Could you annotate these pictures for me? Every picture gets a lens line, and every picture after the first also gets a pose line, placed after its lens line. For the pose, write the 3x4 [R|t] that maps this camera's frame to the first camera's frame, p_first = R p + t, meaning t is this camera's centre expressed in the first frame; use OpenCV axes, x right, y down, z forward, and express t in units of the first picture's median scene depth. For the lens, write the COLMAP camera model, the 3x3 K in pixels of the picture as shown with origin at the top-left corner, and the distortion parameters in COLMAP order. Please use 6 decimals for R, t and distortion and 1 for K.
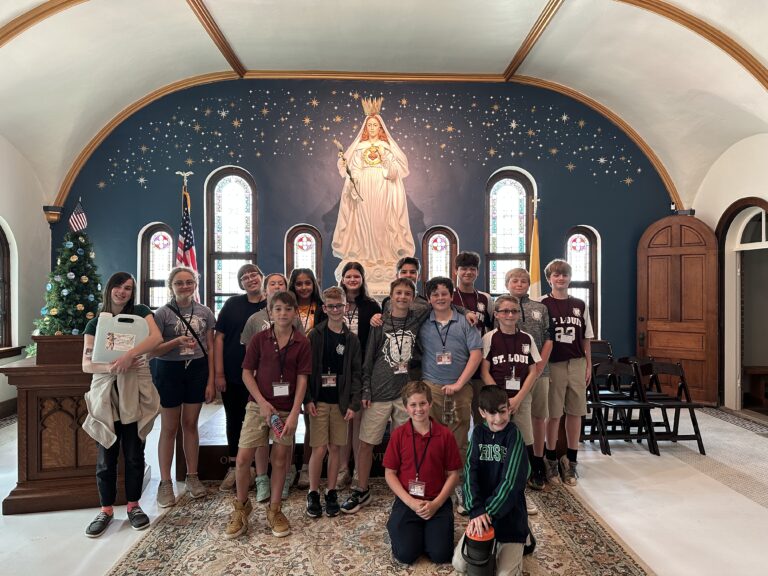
lens RADIAL K [[526.3, 0, 384.6], [0, 526.3, 278.0], [0, 0, 1]] dist [0.069488, -0.004909]
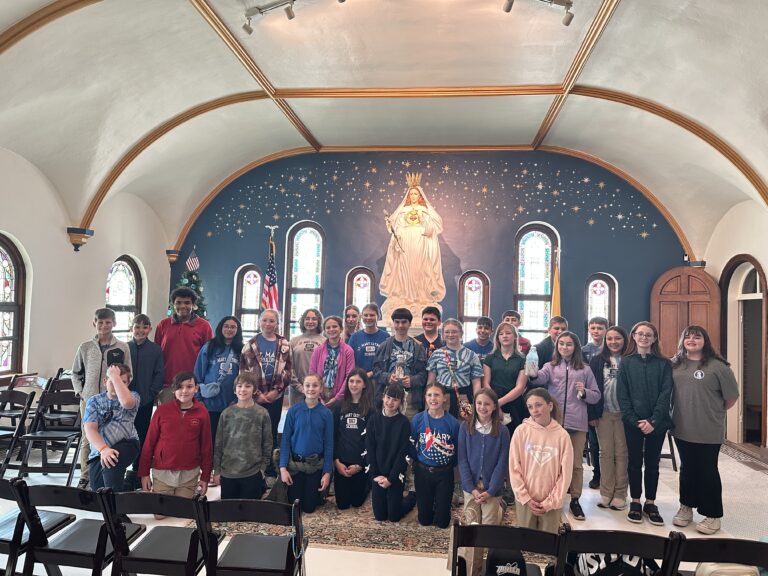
lens RADIAL K [[526.3, 0, 384.6], [0, 526.3, 278.0], [0, 0, 1]] dist [0.069488, -0.004909]
pose [[0.989908, 0.023060, -0.139820, 0.072293], [-0.030558, 0.998194, -0.051716, -0.013931], [0.138375, 0.055466, 0.988825, -0.208218]]
